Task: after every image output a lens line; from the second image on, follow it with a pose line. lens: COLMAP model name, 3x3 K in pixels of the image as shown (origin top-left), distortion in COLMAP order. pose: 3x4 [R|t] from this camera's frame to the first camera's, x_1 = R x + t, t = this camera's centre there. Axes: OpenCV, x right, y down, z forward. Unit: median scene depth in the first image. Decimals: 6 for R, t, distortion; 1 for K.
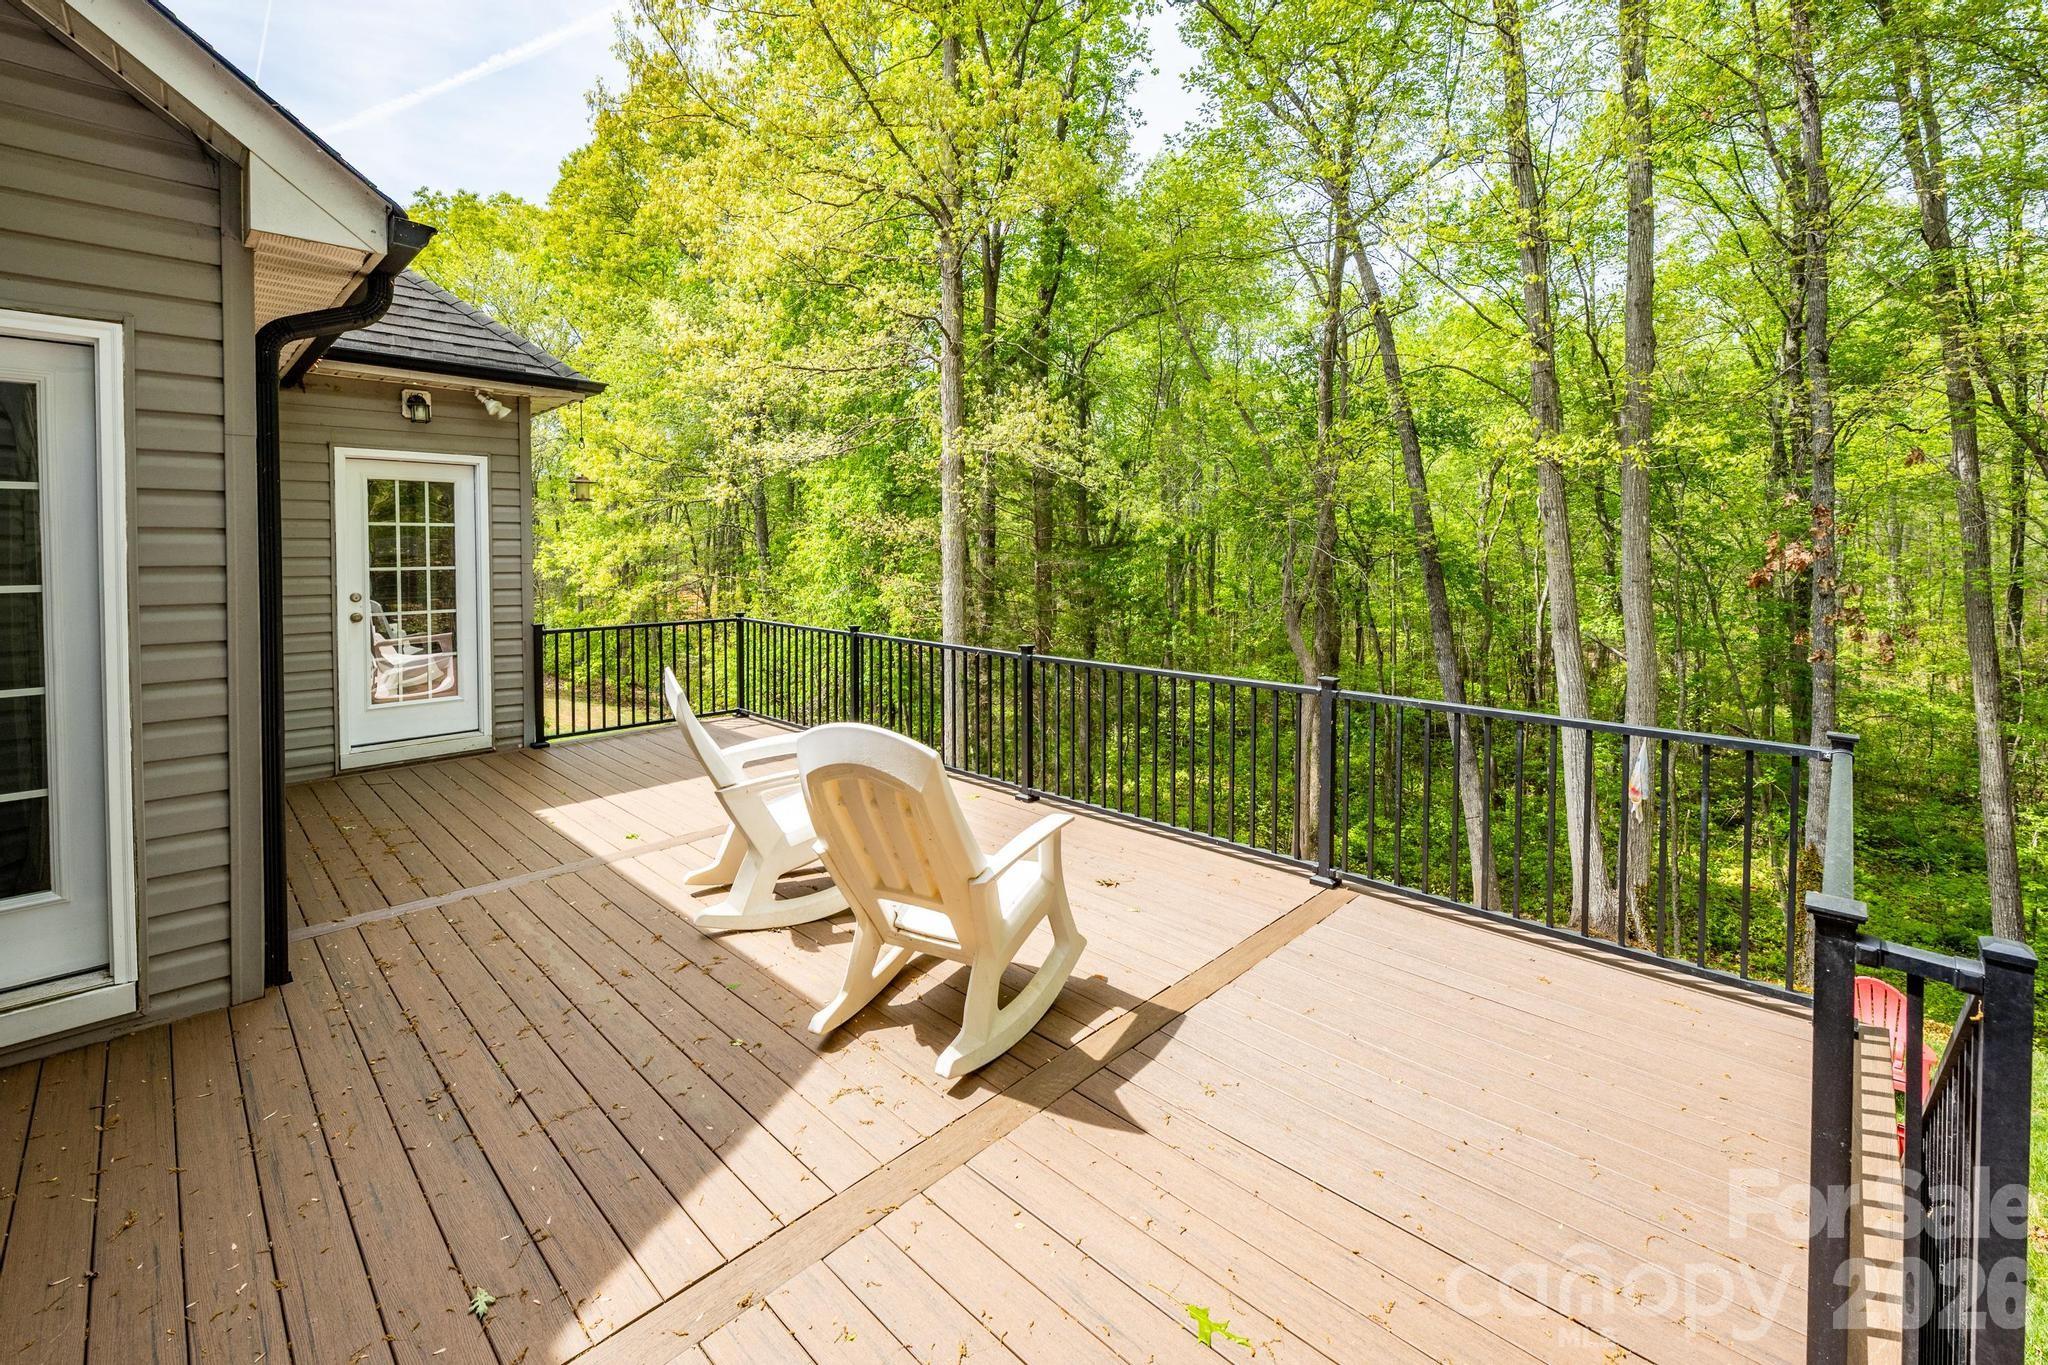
lens RADIAL K [[861.5, 0, 1023.3], [0, 861.5, 702.3], [0, 0, 1]] dist [-0.003234, -0.000545]
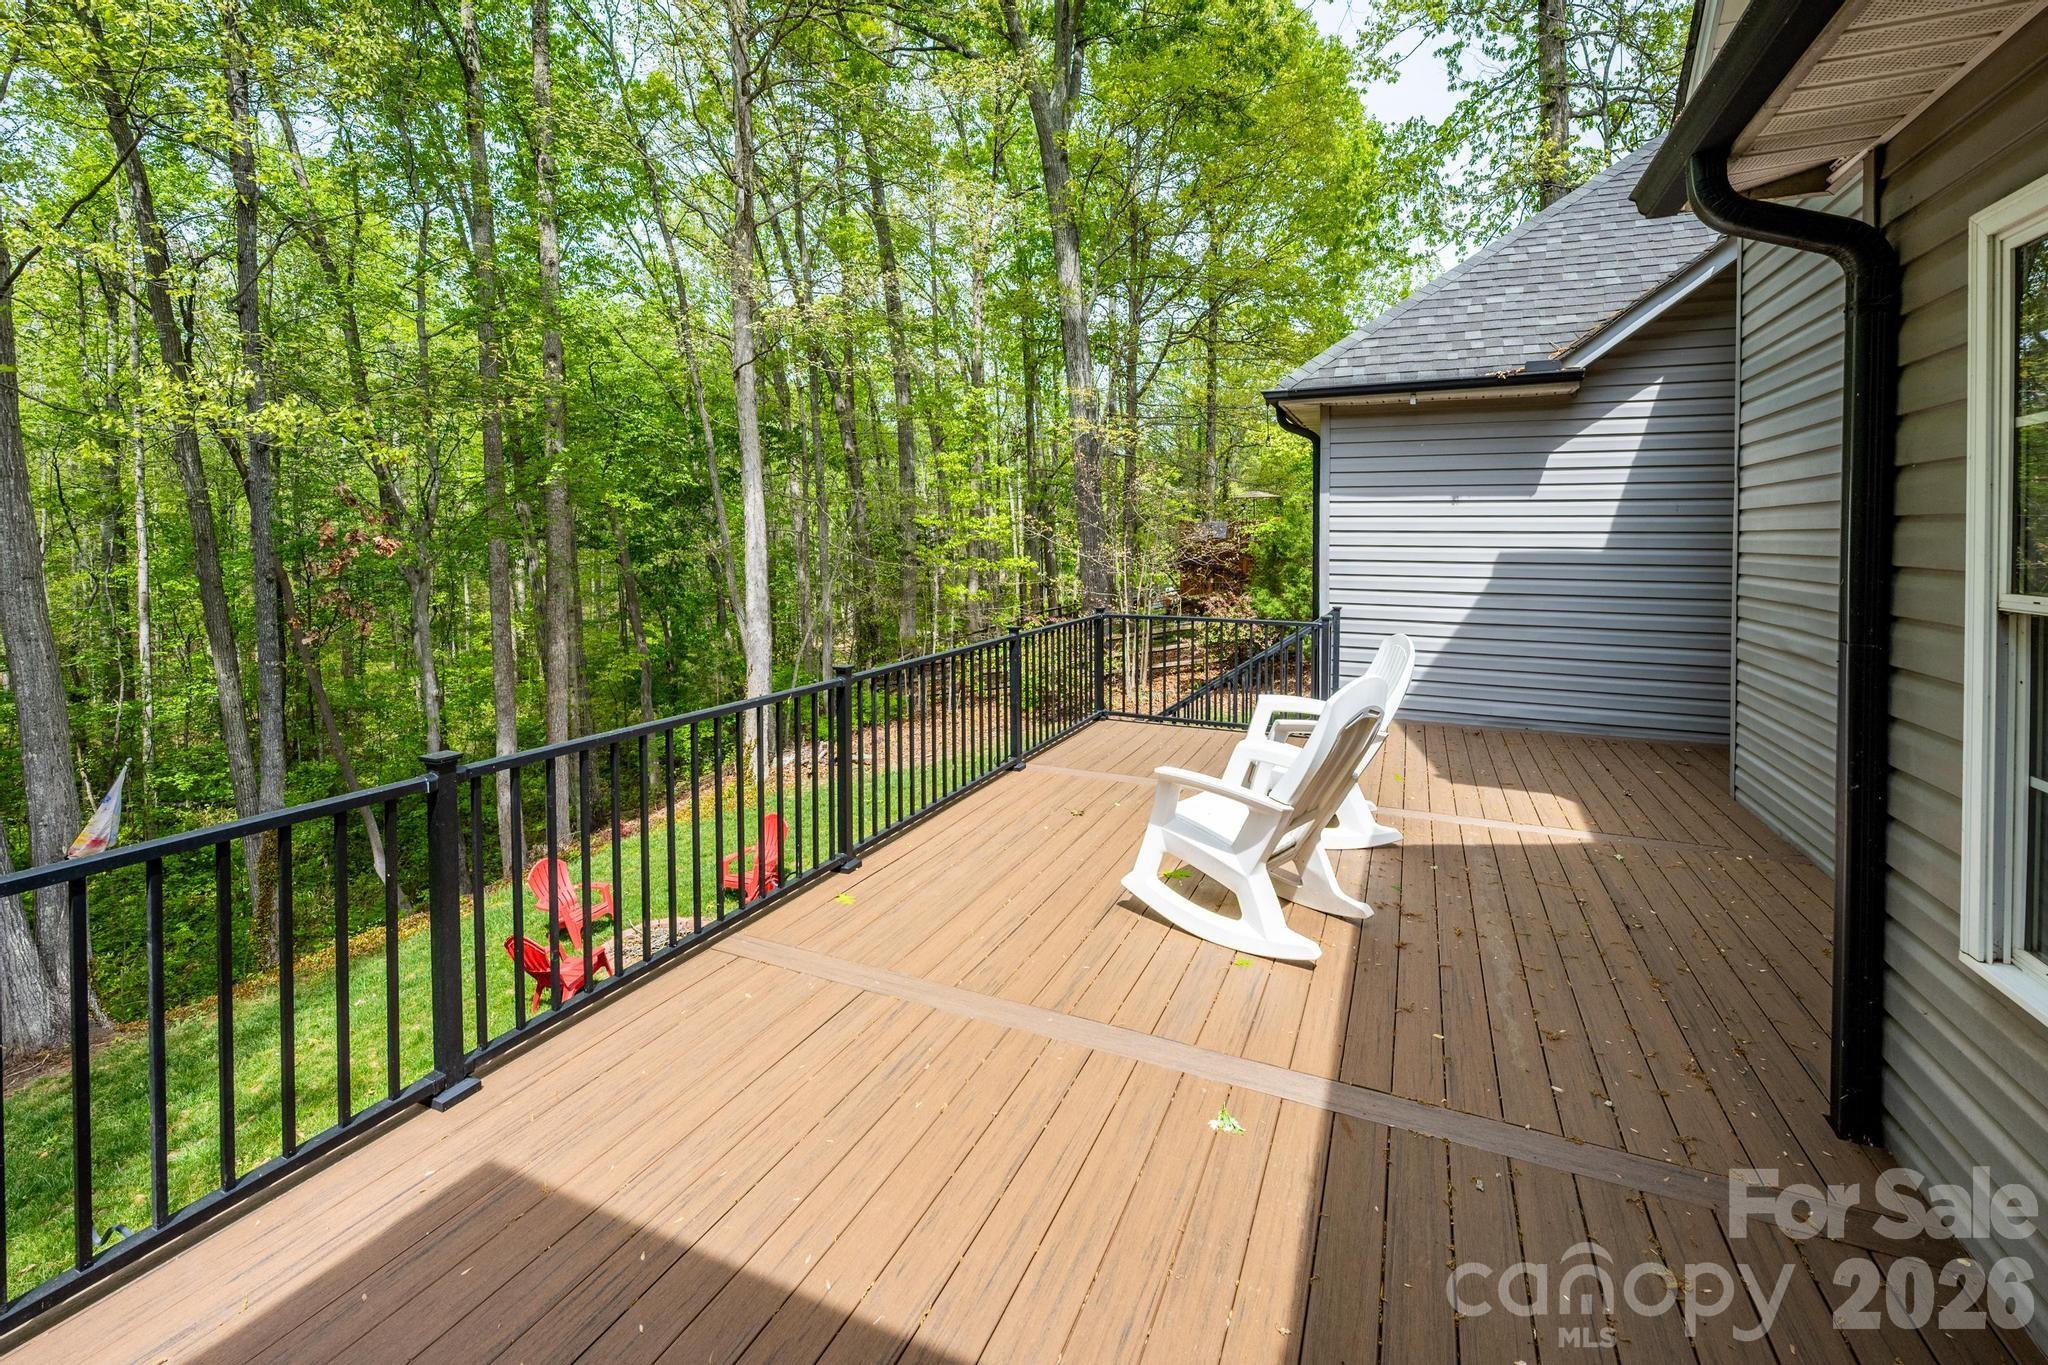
lens RADIAL K [[861.5, 0, 1023.3], [0, 861.5, 702.3], [0, 0, 1]] dist [-0.003234, -0.000545]
pose [[-0.350351, -0.172043, 0.920682, -1.201215], [0.153989, 0.959028, 0.237807, -0.301270], [-0.923873, 0.225091, -0.309504, 1.750530]]
